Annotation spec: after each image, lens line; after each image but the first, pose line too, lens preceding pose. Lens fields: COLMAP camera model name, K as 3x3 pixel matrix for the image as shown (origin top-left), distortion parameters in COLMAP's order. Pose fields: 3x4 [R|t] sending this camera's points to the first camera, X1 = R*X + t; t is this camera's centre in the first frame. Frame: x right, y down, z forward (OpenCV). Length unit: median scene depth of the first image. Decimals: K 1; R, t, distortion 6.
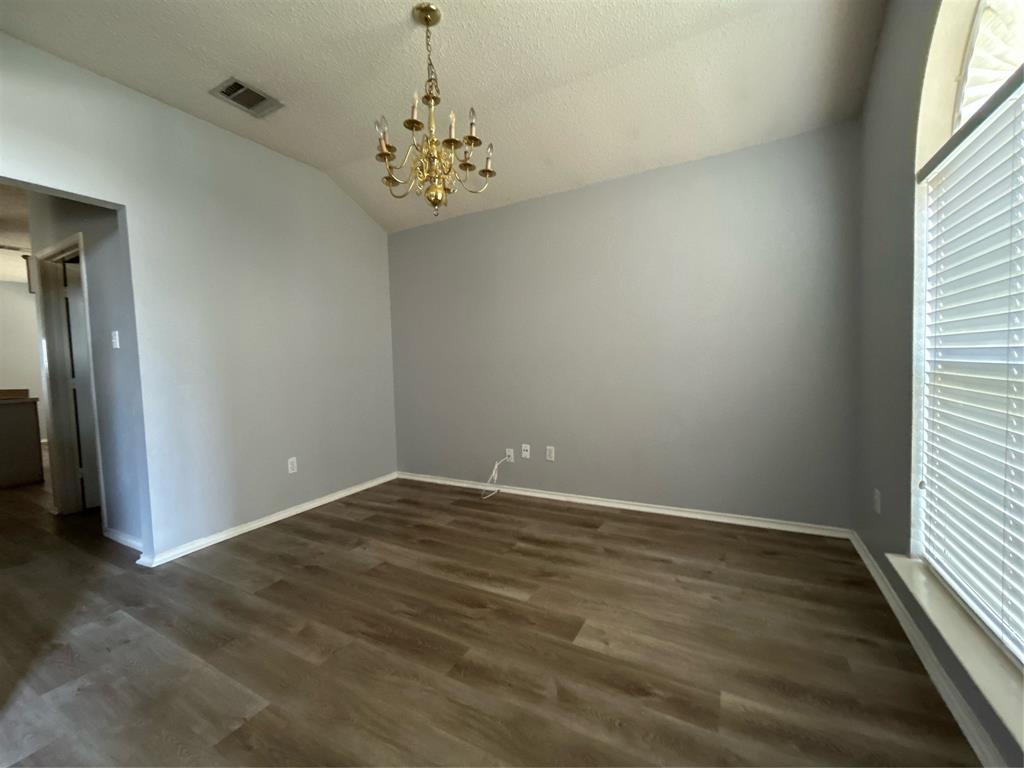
lens RADIAL K [[416.8, 0, 510.7], [0, 416.8, 384.0], [0, 0, 1]] dist [0.002873, 0.000658]
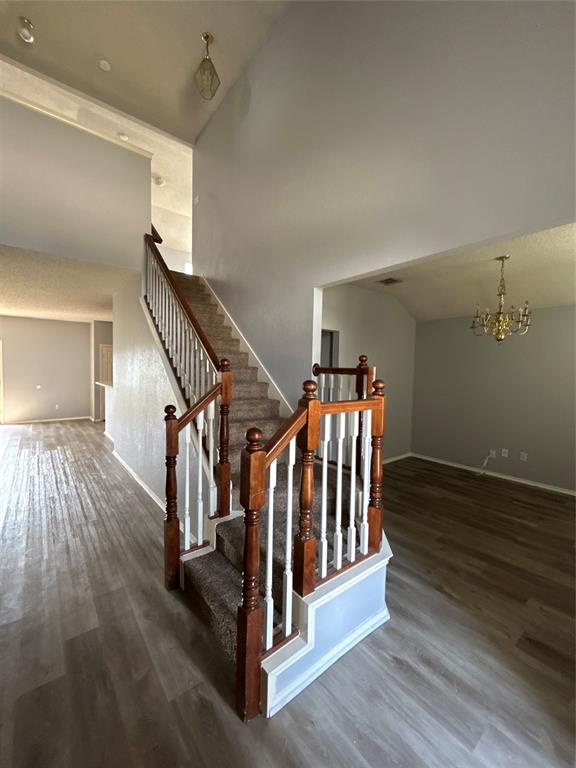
lens RADIAL K [[312.6, 0, 287.5], [0, 312.6, 384.2], [0, 0, 1]] dist [0.002873, 0.000658]
pose [[0.924801, 0.067554, -0.374405, -0.390902], [-0.066860, 0.997652, 0.014858, -0.098466], [0.374530, 0.011292, 0.927146, -0.649658]]
